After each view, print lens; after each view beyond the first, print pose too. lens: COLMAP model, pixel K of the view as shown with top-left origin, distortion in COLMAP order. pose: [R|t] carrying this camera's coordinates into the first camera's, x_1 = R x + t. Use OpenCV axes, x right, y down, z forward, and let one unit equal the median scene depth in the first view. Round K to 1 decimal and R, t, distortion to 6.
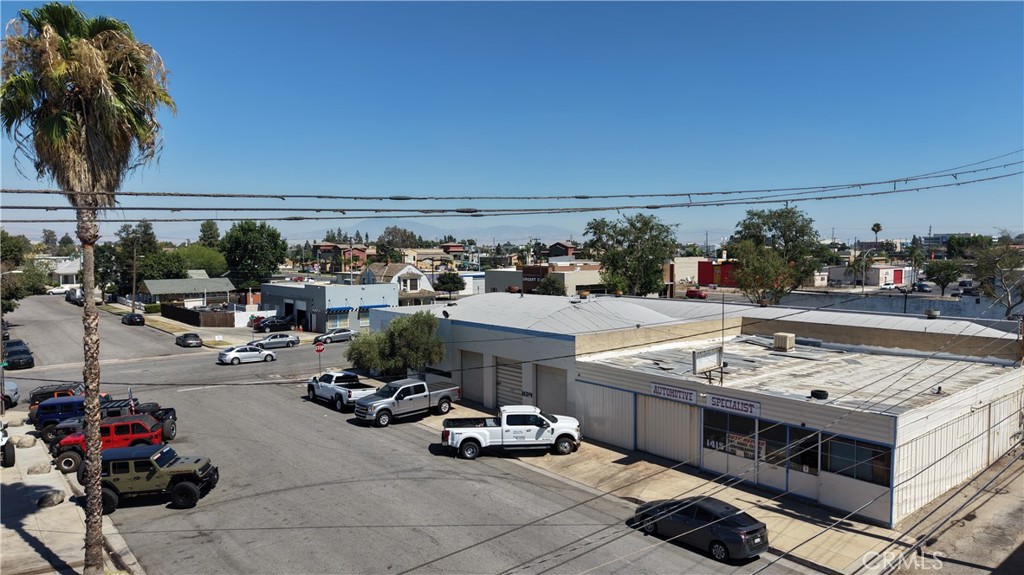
lens RADIAL K [[679.7, 0, 512.0], [0, 679.7, 287.5], [0, 0, 1]] dist [0.074834, -0.103225]
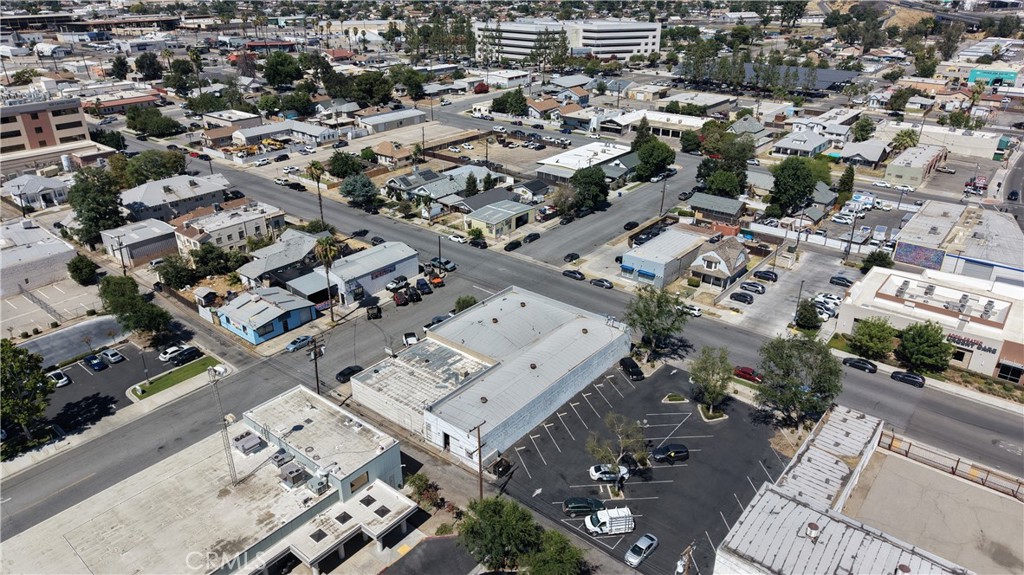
lens RADIAL K [[679.7, 0, 512.0], [0, 679.7, 287.5], [0, 0, 1]] dist [0.074834, -0.103225]
pose [[0.184300, 0.421731, -0.887793, 3.100149], [-0.053987, 0.906246, 0.419290, -1.559483], [0.981386, -0.029346, 0.189790, 0.868627]]
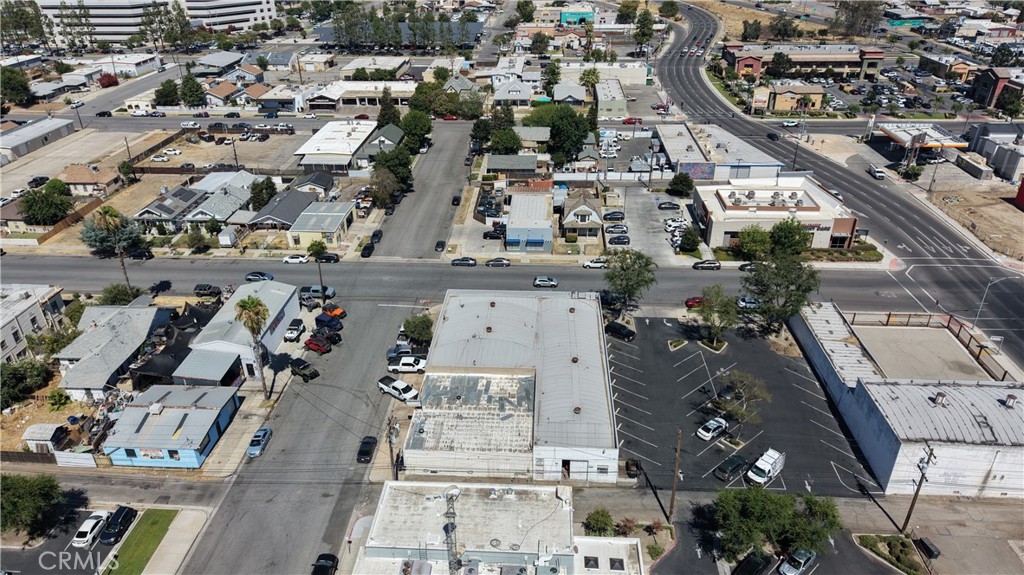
lens RADIAL K [[679.7, 0, 512.0], [0, 679.7, 287.5], [0, 0, 1]] dist [0.074834, -0.103225]
pose [[0.727553, 0.322267, -0.605649, 2.013342], [-0.031474, 0.897554, 0.439781, -1.501419], [0.685329, -0.300902, 0.663161, -0.473540]]
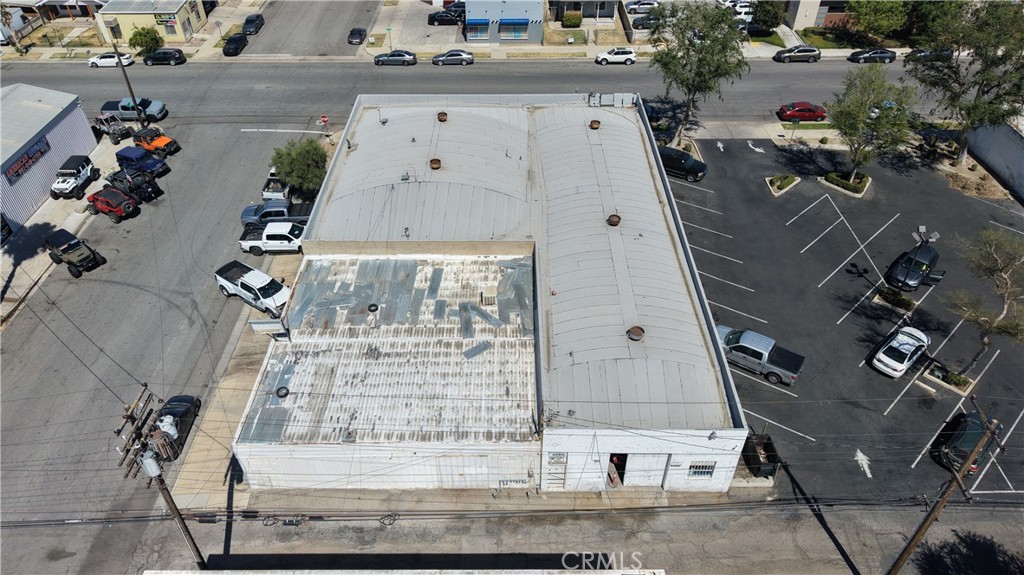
lens RADIAL K [[683.1, 0, 512.0], [0, 683.1, 287.5], [0, 0, 1]] dist [0.041568, -0.045684]
pose [[0.764375, 0.415595, -0.492963, 1.150692], [-0.032183, 0.788192, 0.614588, -0.713119], [0.643969, -0.453910, 0.615849, 0.465215]]
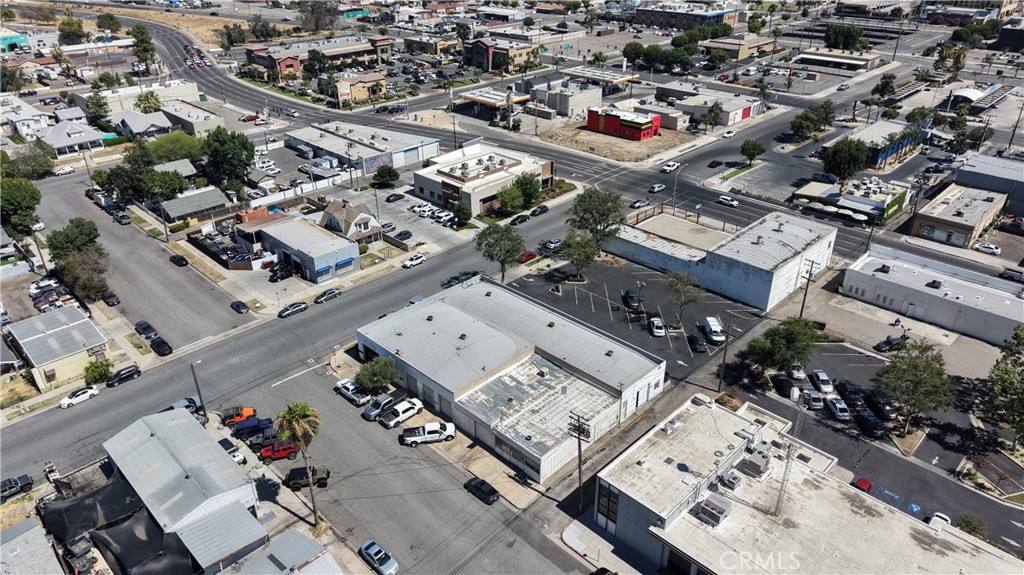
lens RADIAL K [[679.7, 0, 512.0], [0, 679.7, 287.5], [0, 0, 1]] dist [0.074834, -0.103225]
pose [[0.995877, -0.047186, 0.077475, 0.143229], [0.009641, 0.904281, 0.426829, -1.457860], [-0.090199, -0.424323, 0.901007, -1.200835]]
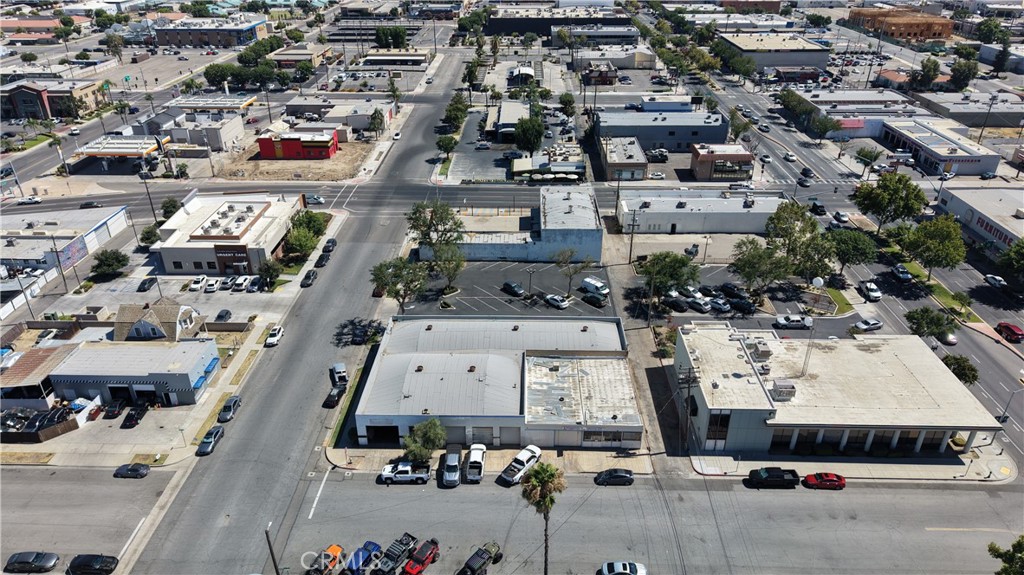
lens RADIAL K [[683.1, 0, 512.0], [0, 683.1, 287.5], [0, 0, 1]] dist [0.041568, -0.045684]
pose [[0.660627, -0.355636, 0.661132, -1.557712], [0.044524, 0.897681, 0.438390, -1.585240], [-0.749393, -0.260175, 0.608867, -0.407154]]
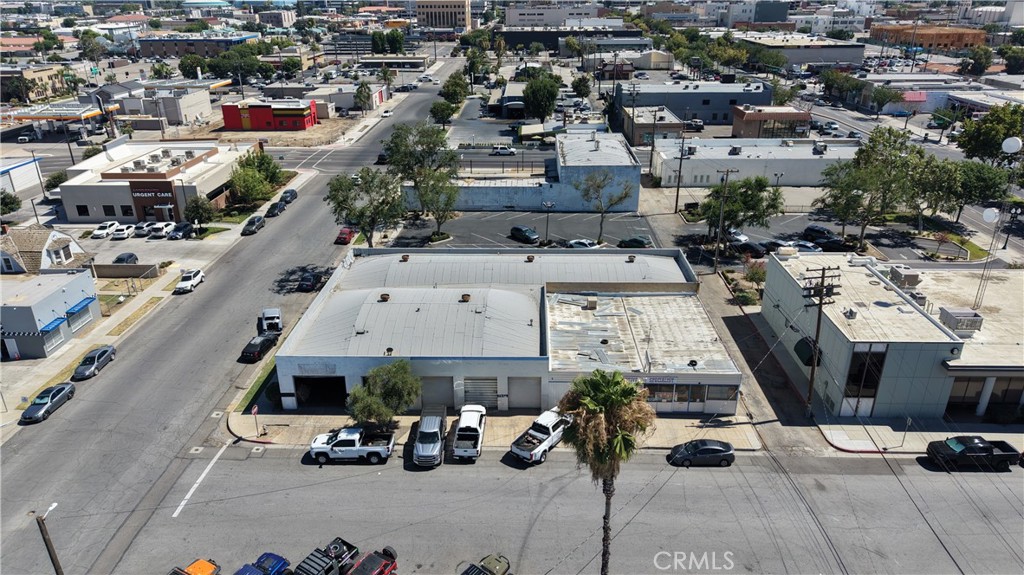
lens RADIAL K [[683.1, 0, 512.0], [0, 683.1, 287.5], [0, 0, 1]] dist [0.041568, -0.045684]
pose [[0.663743, -0.299789, 0.685253, -1.064824], [0.046833, 0.931022, 0.361946, -0.699464], [-0.746493, -0.208147, 0.631999, 0.122483]]
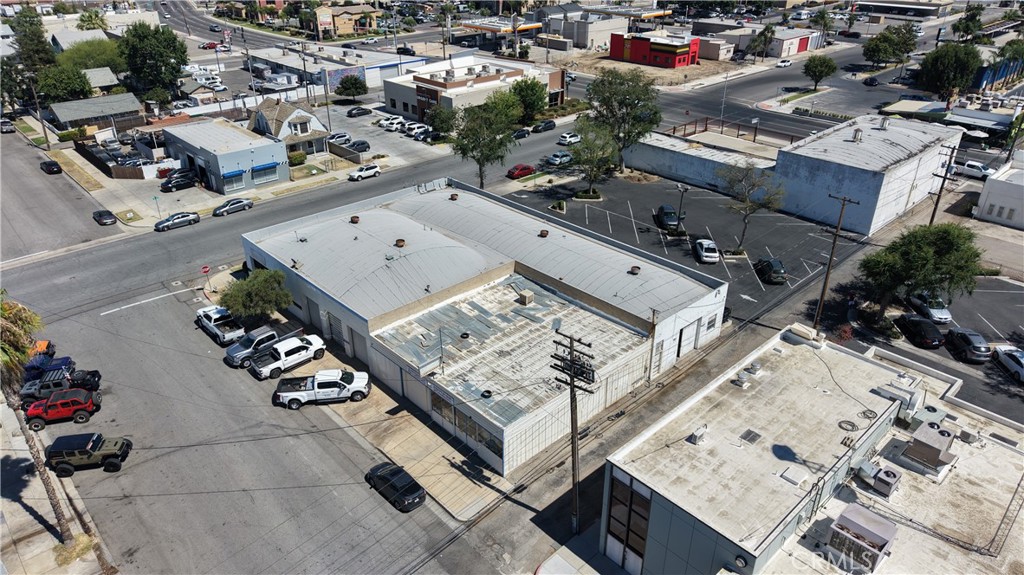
lens RADIAL K [[683.1, 0, 512.0], [0, 683.1, 287.5], [0, 0, 1]] dist [0.041568, -0.045684]
pose [[0.998526, -0.025353, 0.047982, 0.364987], [0.002832, 0.907306, 0.420461, -0.664308], [-0.054194, -0.419705, 0.906041, -0.350670]]
